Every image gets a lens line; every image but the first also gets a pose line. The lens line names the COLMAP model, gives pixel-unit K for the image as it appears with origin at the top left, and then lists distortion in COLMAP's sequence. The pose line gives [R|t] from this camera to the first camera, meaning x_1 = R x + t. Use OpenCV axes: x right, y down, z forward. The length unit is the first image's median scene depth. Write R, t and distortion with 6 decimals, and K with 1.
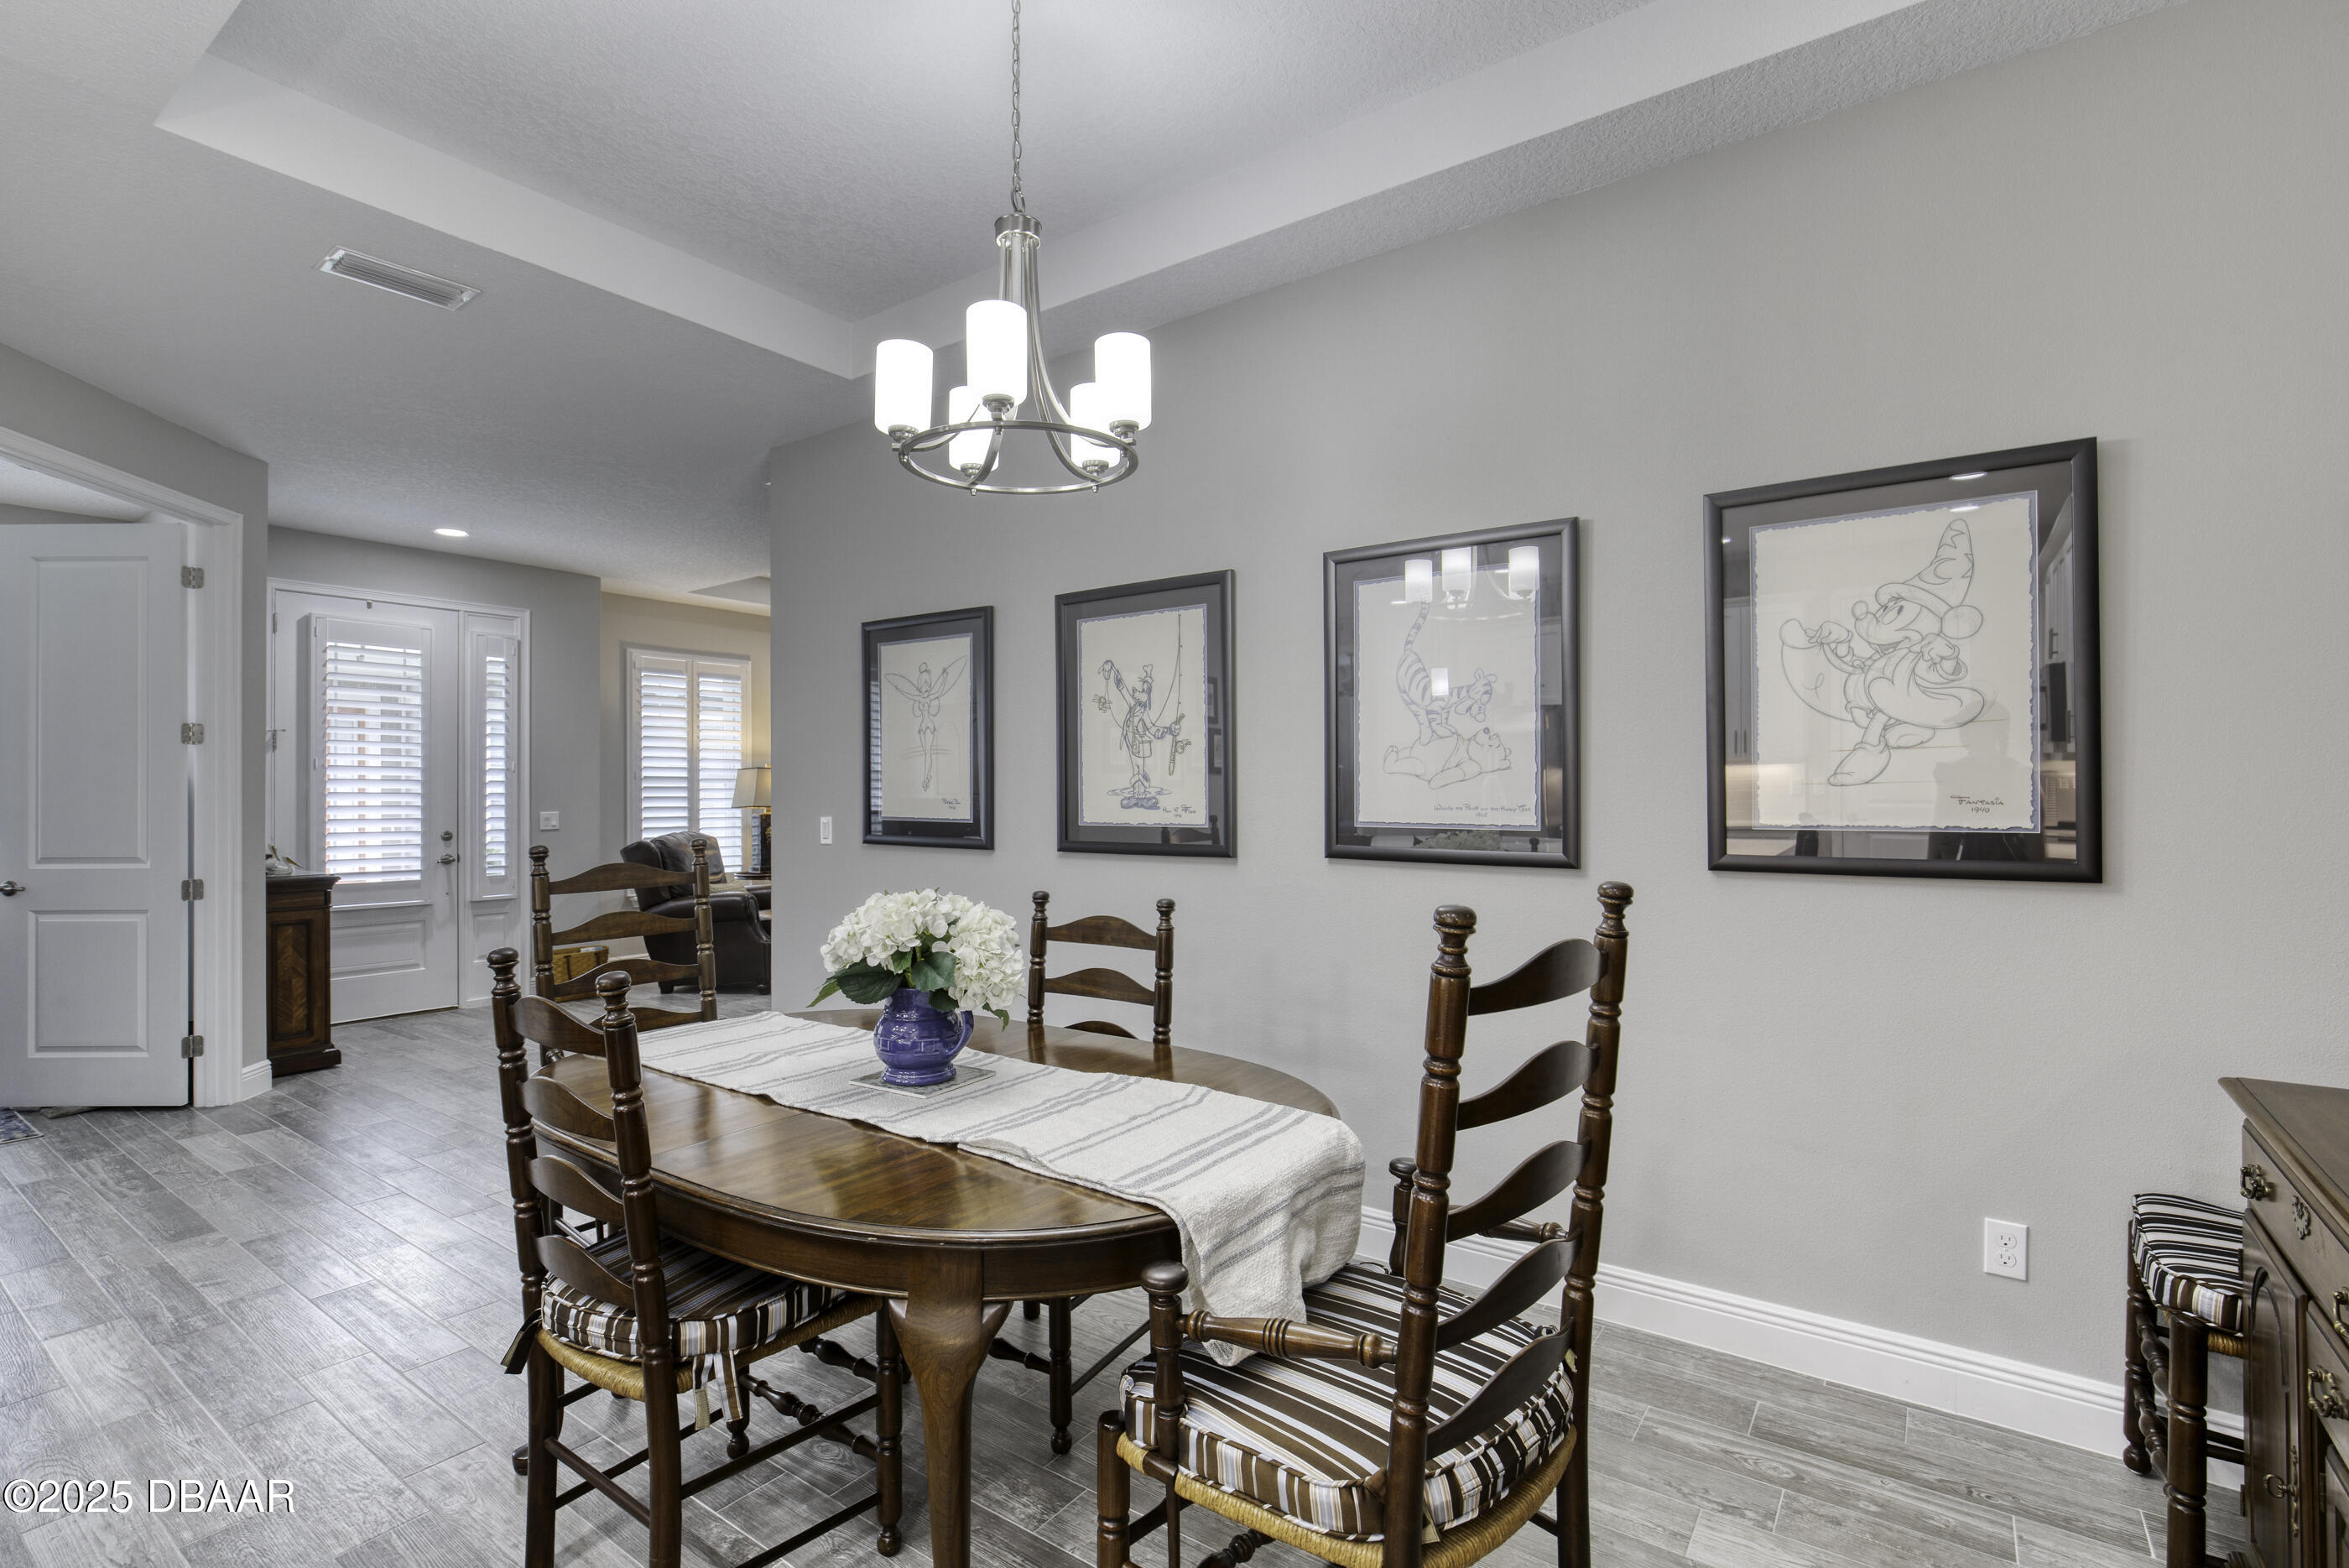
lens RADIAL K [[1083.3, 0, 1167.6], [0, 1083.3, 790.1], [0, 0, 1]] dist [-0.020470, 0.006681]
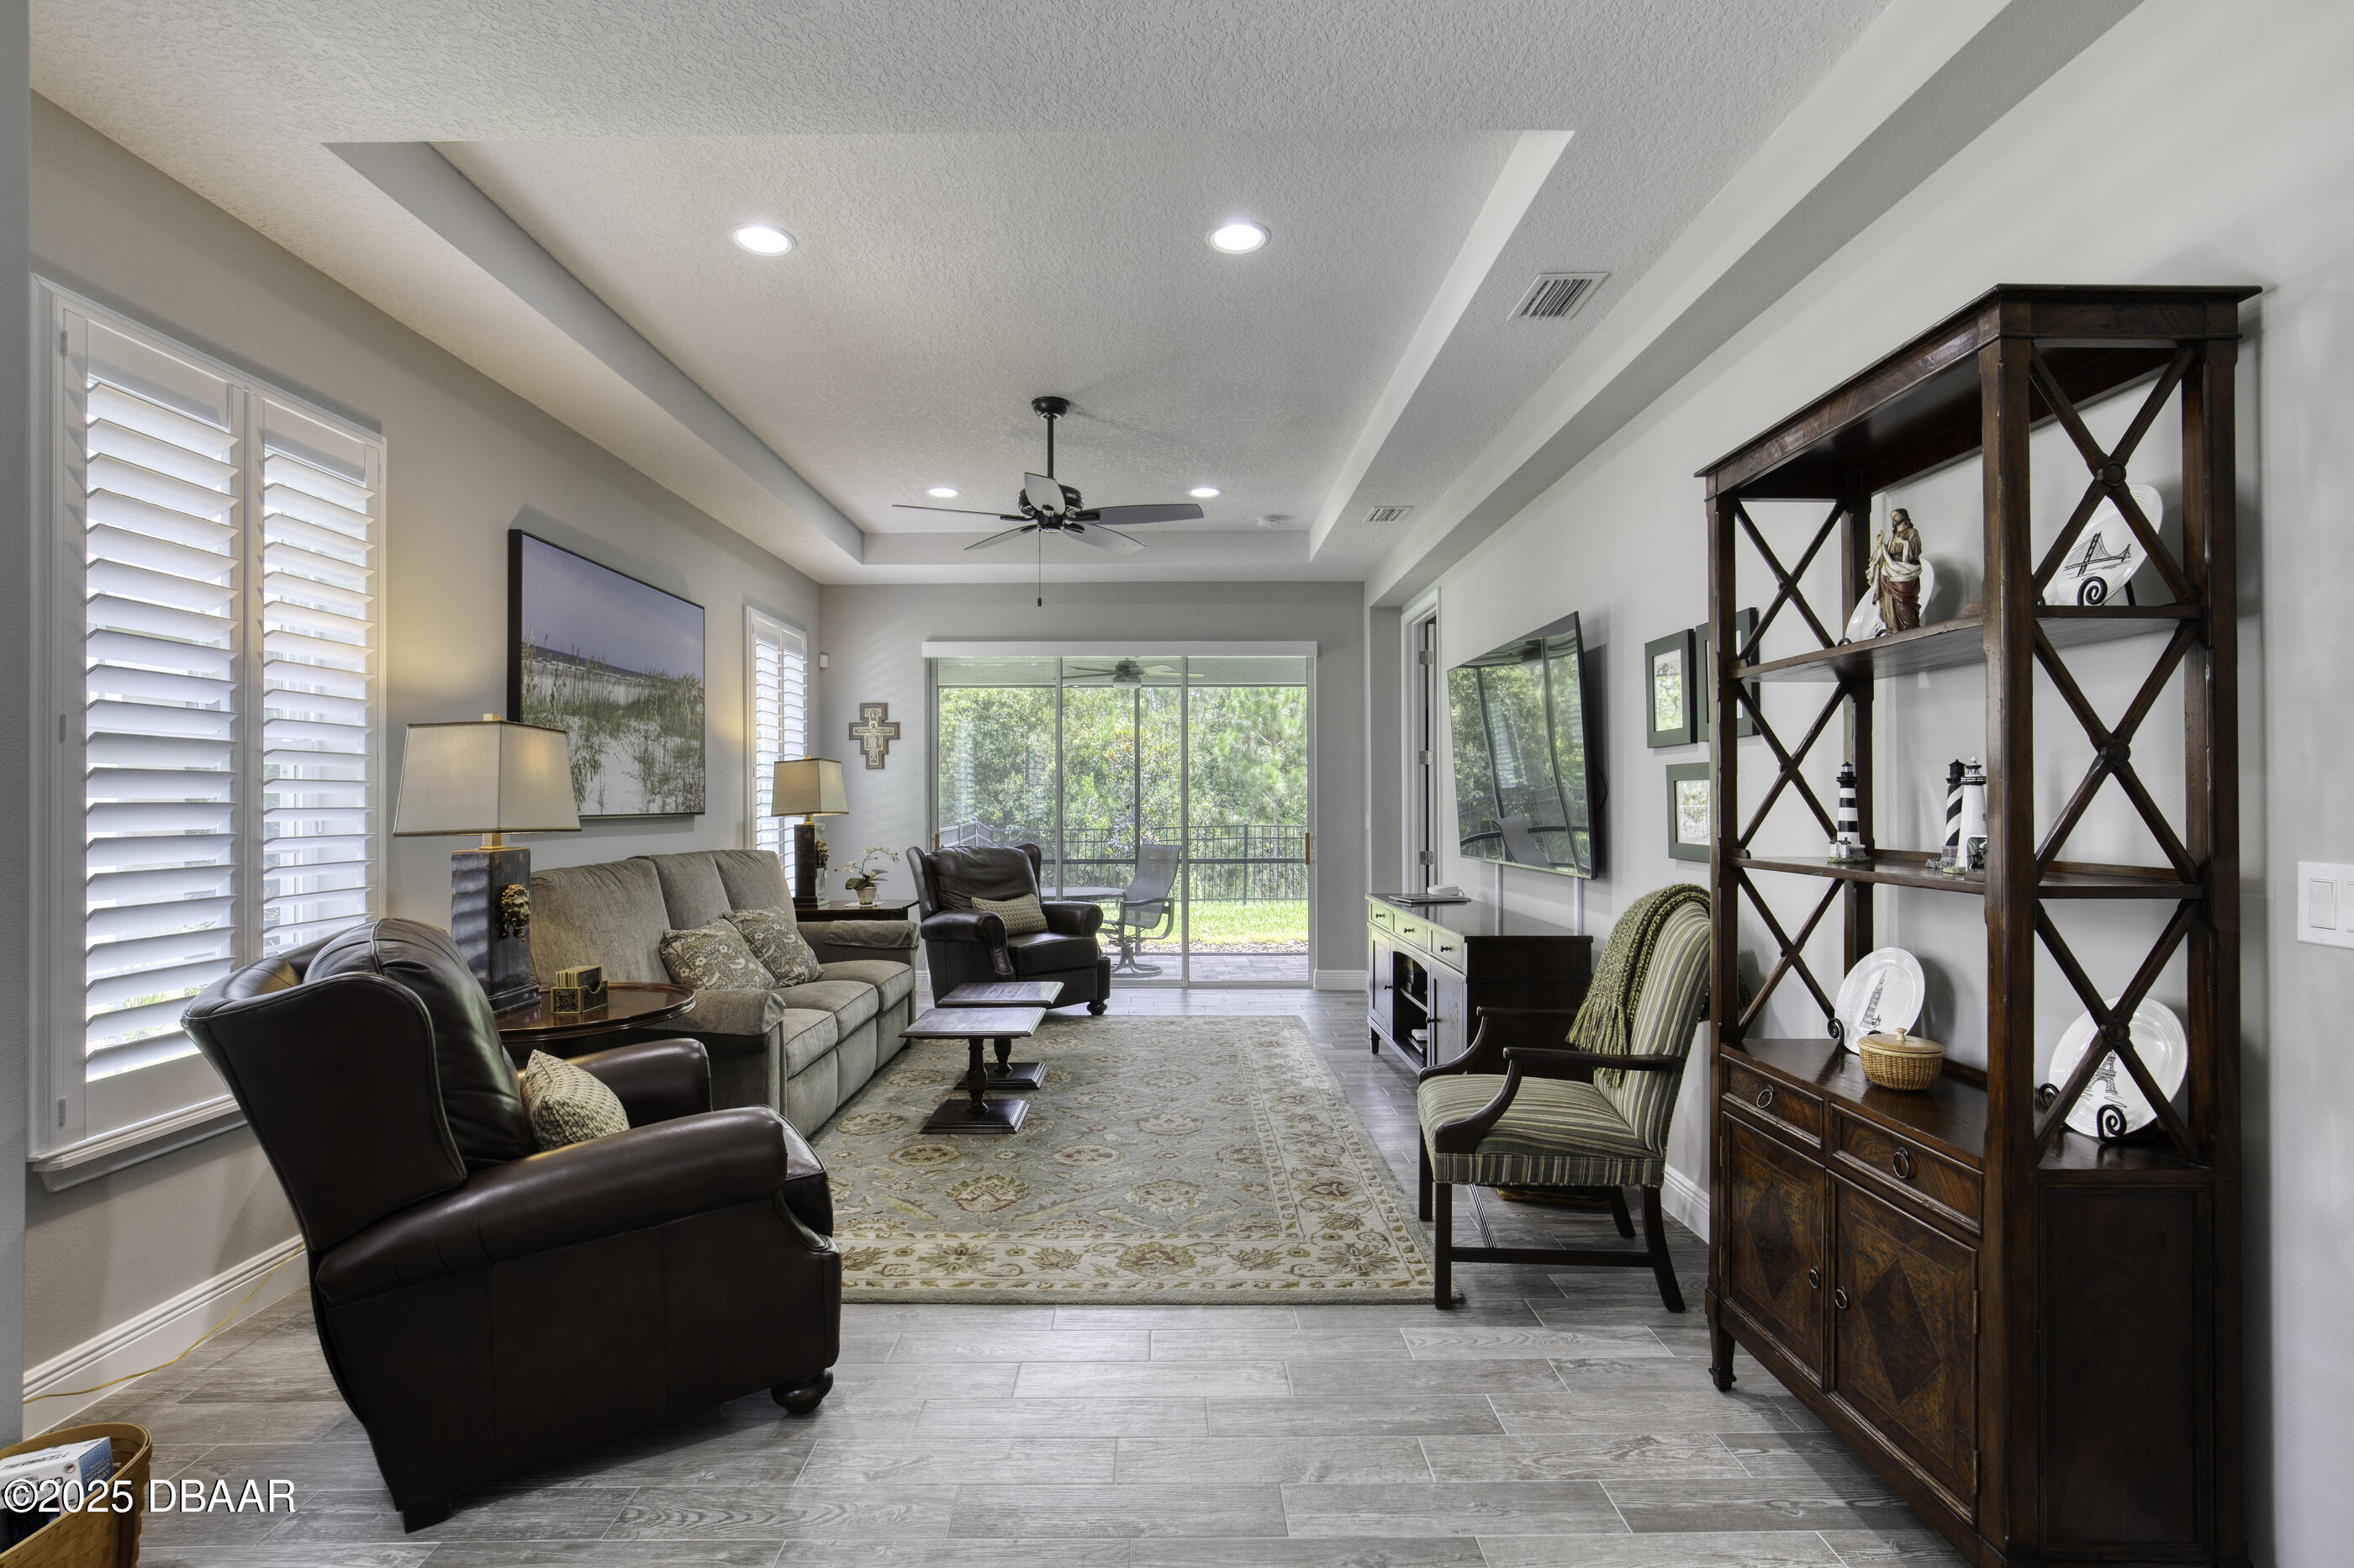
lens RADIAL K [[1085.6, 0, 1170.1], [0, 1085.6, 790.1], [0, 0, 1]] dist [-0.020470, 0.006681]
pose [[0.808516, 0.004602, 0.588456, -0.523535], [-0.000223, 0.999972, -0.007513, 0.005922], [-0.588474, 0.005943, 0.808494, 0.742436]]
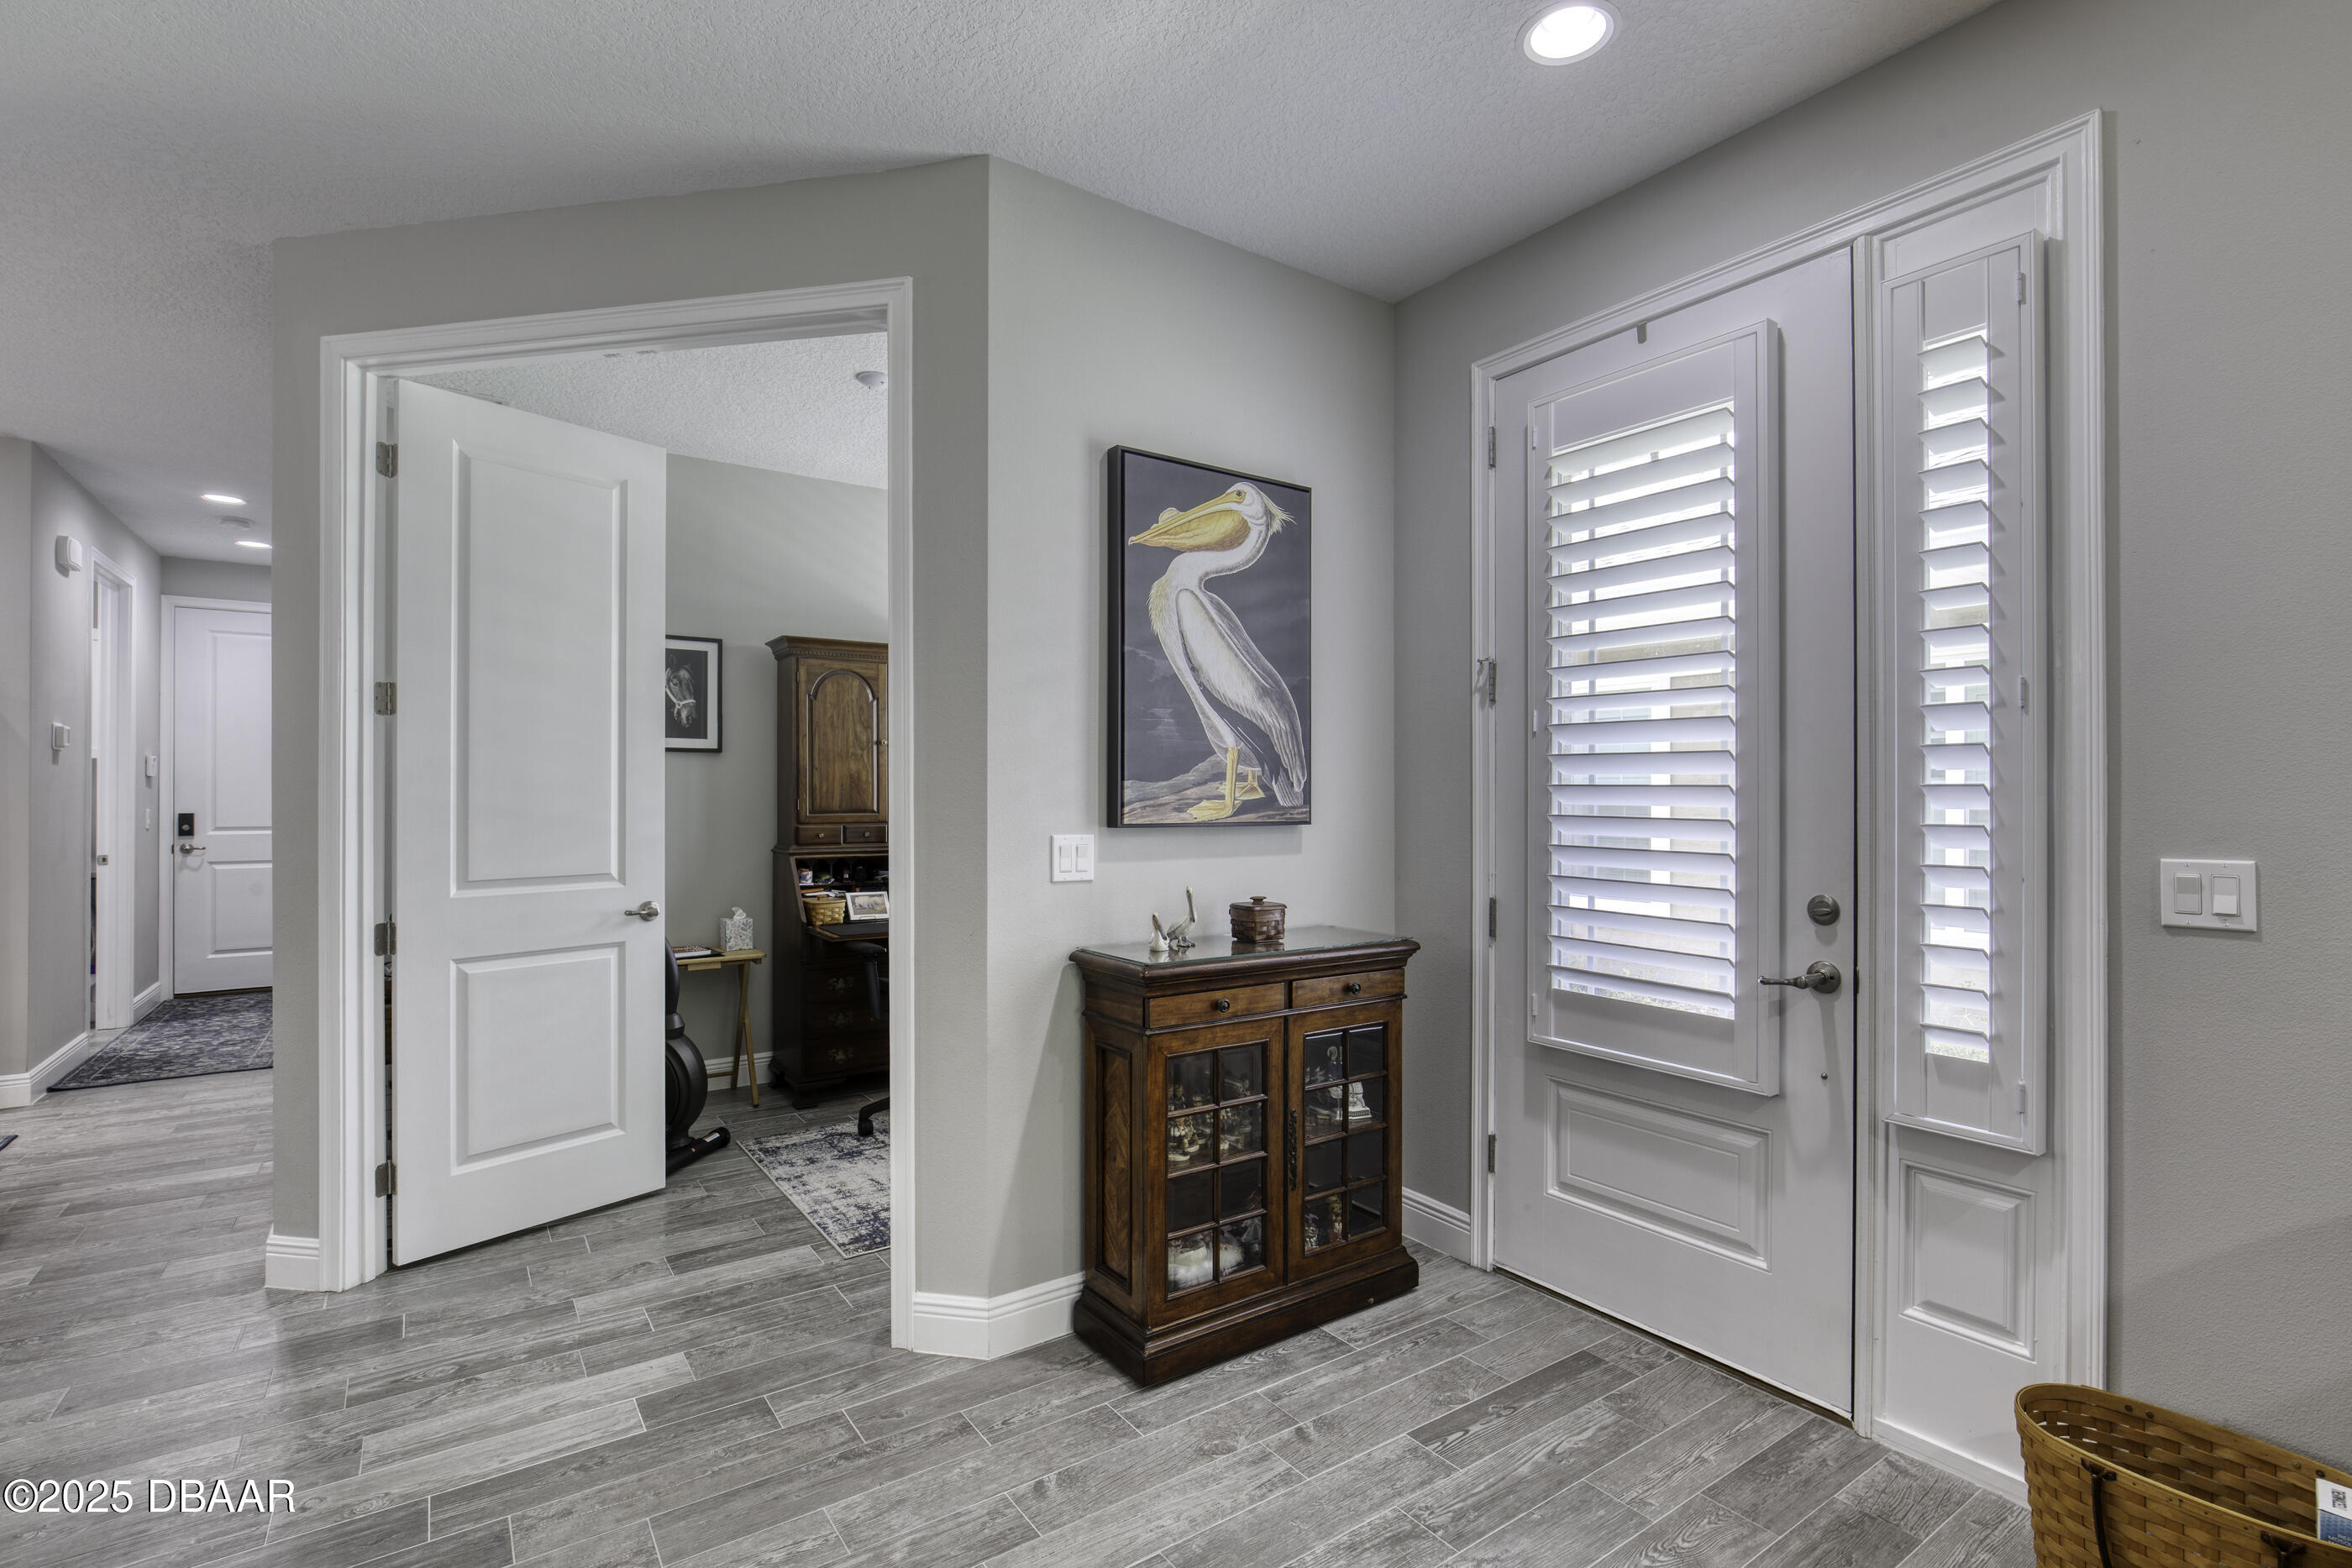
lens RADIAL K [[1084.6, 0, 1169.1], [0, 1084.6, 790.1], [0, 0, 1]] dist [-0.020470, 0.006681]
pose [[-0.337872, -0.002020, -0.941190, -0.279908], [0.003553, 0.999988, -0.003422, 0.004612], [0.941185, -0.004500, -0.337861, 0.938433]]
